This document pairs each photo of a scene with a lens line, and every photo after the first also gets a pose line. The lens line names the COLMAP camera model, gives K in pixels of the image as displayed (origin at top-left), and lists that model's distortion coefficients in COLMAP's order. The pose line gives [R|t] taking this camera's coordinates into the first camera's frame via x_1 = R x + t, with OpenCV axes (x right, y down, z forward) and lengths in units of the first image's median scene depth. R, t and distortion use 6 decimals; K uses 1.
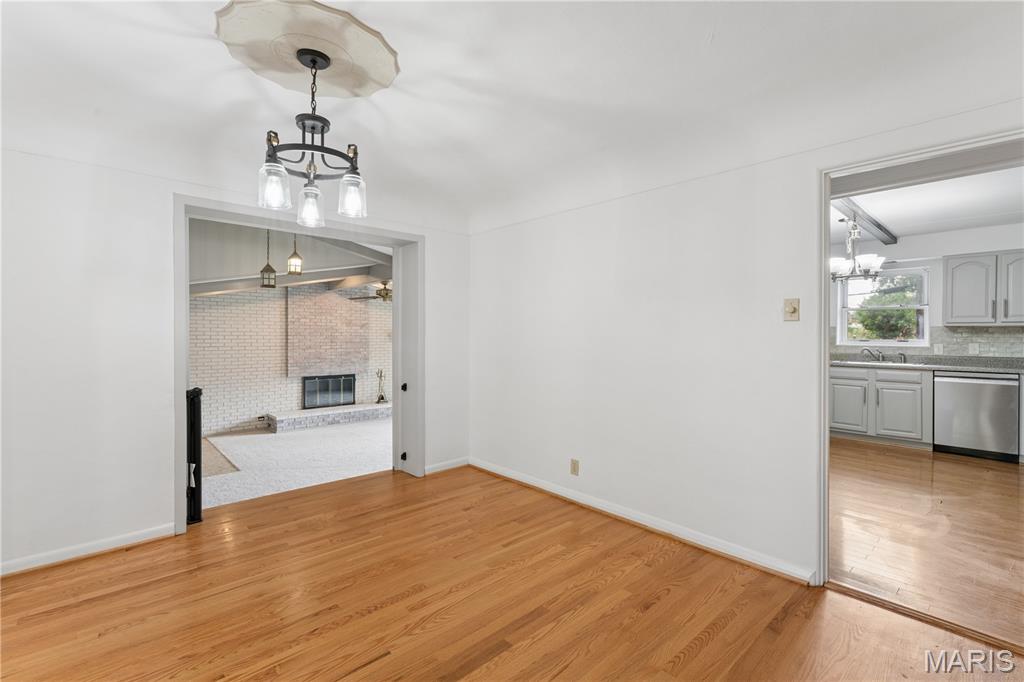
lens RADIAL K [[459.0, 0, 509.4], [0, 459.0, 336.2], [0, 0, 1]] dist [-0.000549, 0.000436]
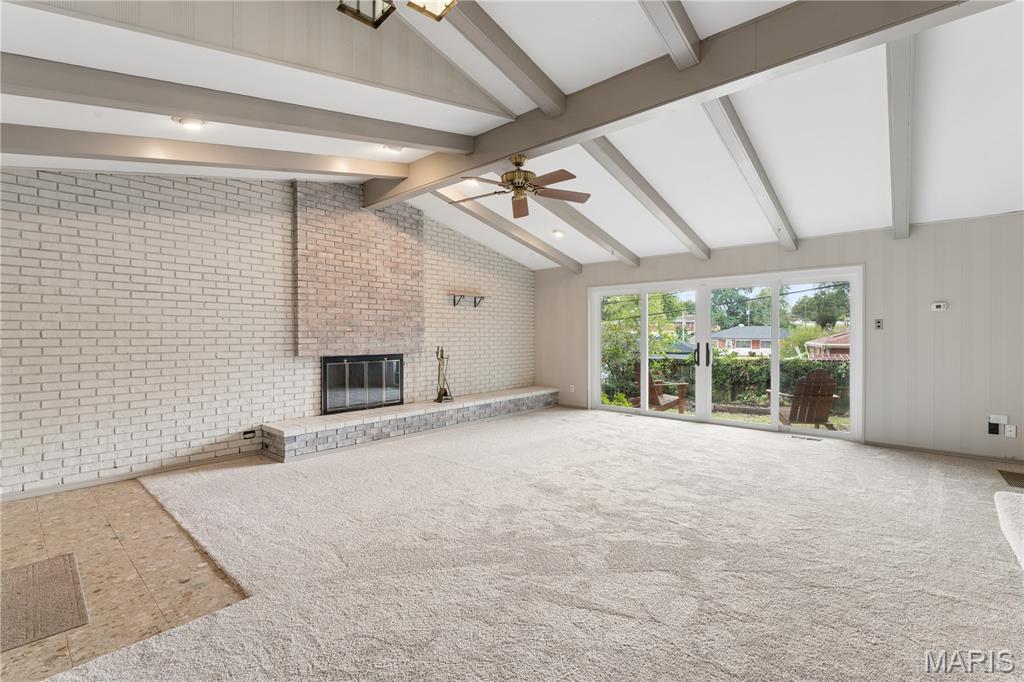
lens RADIAL K [[458.1, 0, 512.1], [0, 458.1, 336.8], [0, 0, 1]] dist [0.000516, 0.000023]
pose [[0.994007, -0.006428, 0.109123, -0.297998], [0.006256, 0.999979, 0.001919, 0.068430], [-0.109133, -0.001225, 0.994026, 0.444172]]
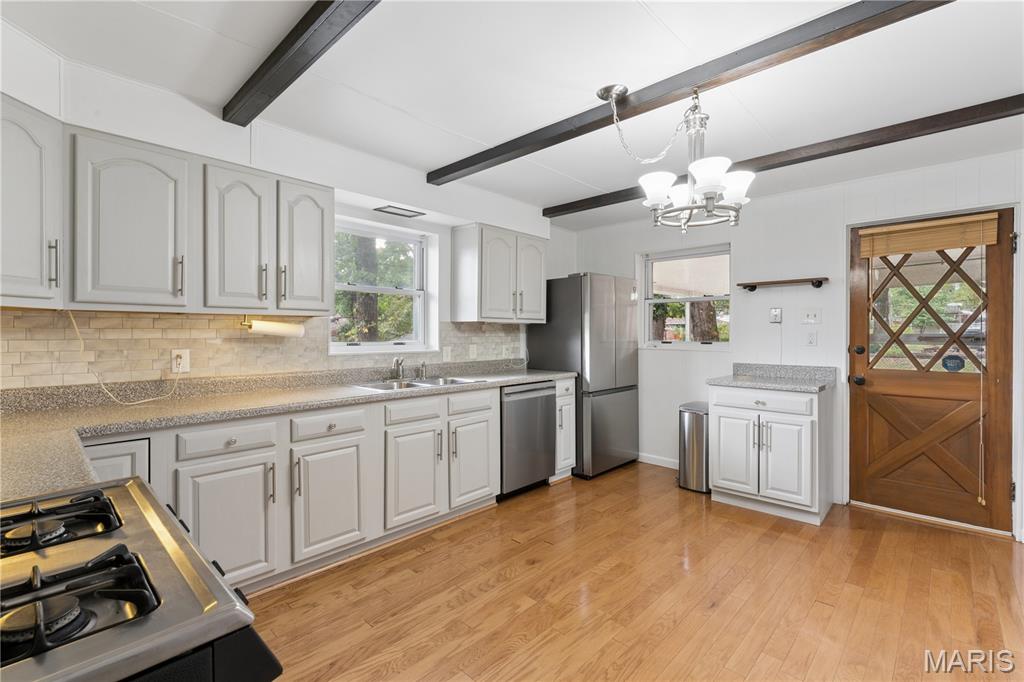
lens RADIAL K [[459.0, 0, 509.4], [0, 459.0, 336.2], [0, 0, 1]] dist [-0.000549, 0.000436]
pose [[-0.064689, -0.009699, 0.997858, 0.135250], [0.001454, 0.999951, 0.009814, -0.003697], [-0.997904, 0.002085, -0.064671, 0.567533]]
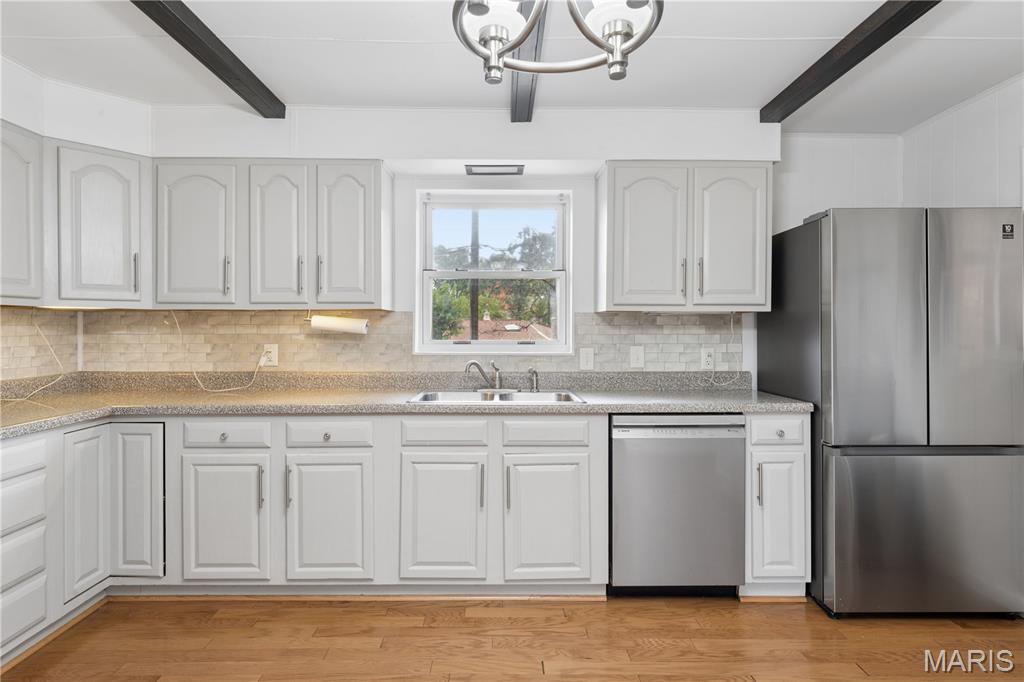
lens RADIAL K [[535.6, 0, 505.2], [0, 535.6, 332.1], [0, 0, 1]] dist [0.001462, -0.000057]
pose [[0.672468, -0.006370, 0.740099, 0.269720], [0.003578, 0.999979, 0.005356, -0.002313], [-0.740118, -0.000954, 0.672476, 0.405441]]
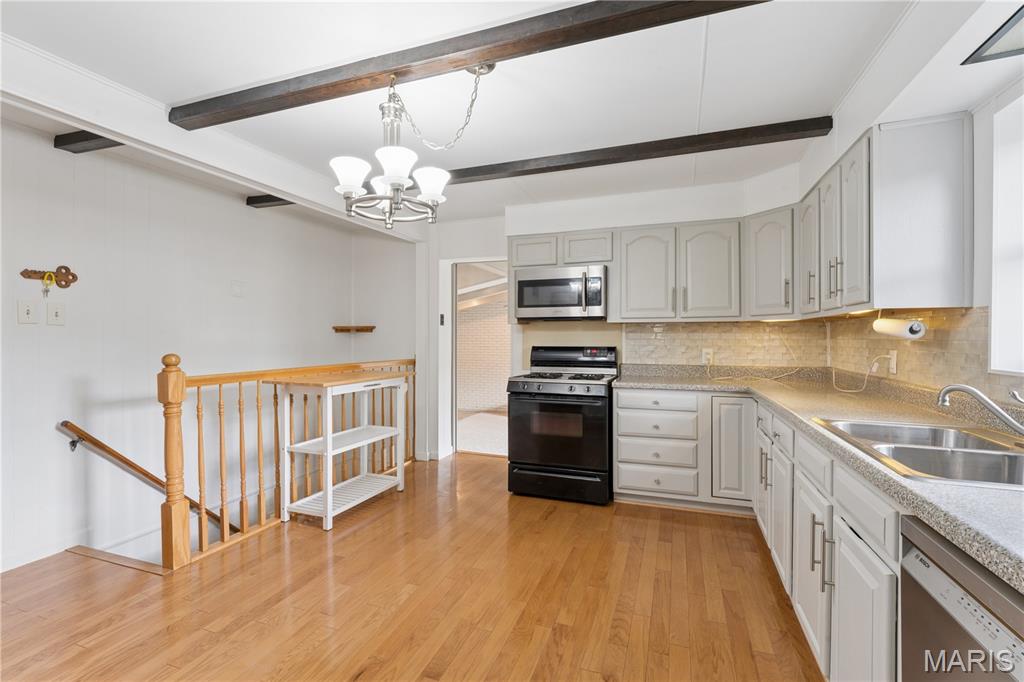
lens RADIAL K [[459.0, 0, 509.4], [0, 459.0, 336.2], [0, 0, 1]] dist [-0.000549, 0.000436]
pose [[0.458596, -0.005604, -0.888627, 0.562178], [0.000302, 0.999981, -0.006150, -0.000115], [0.888645, 0.002552, 0.458589, 0.414802]]
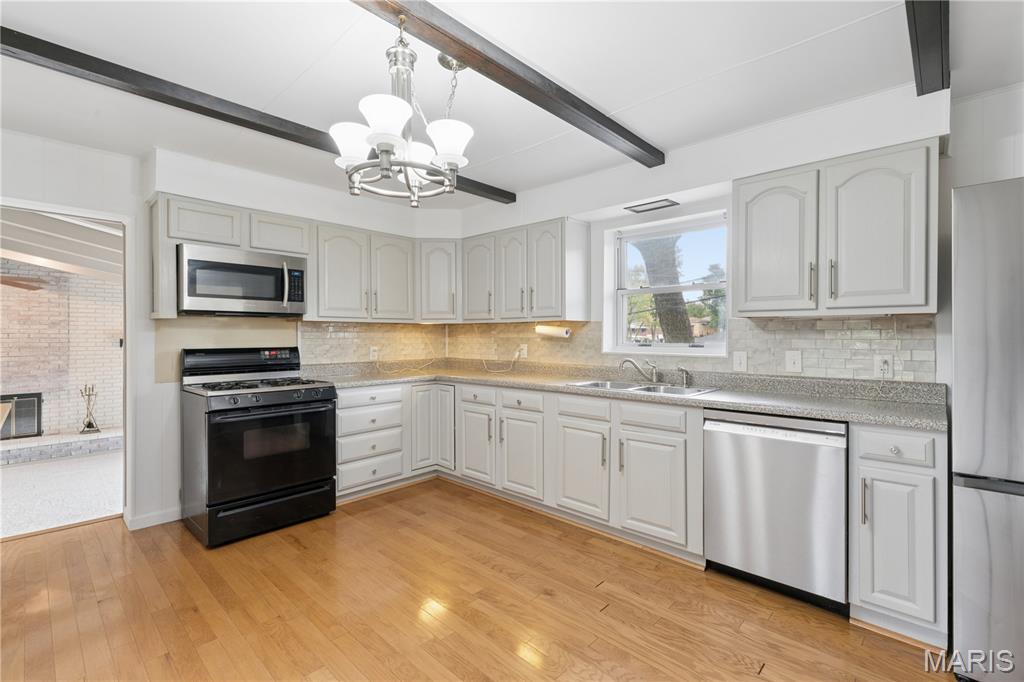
lens RADIAL K [[459.0, 0, 509.4], [0, 459.0, 336.2], [0, 0, 1]] dist [-0.000549, 0.000436]
pose [[0.997564, -0.004313, 0.069622, 0.376242], [0.004271, 0.999991, 0.000758, -0.001583], [-0.069624, -0.000459, 0.997573, 0.289247]]
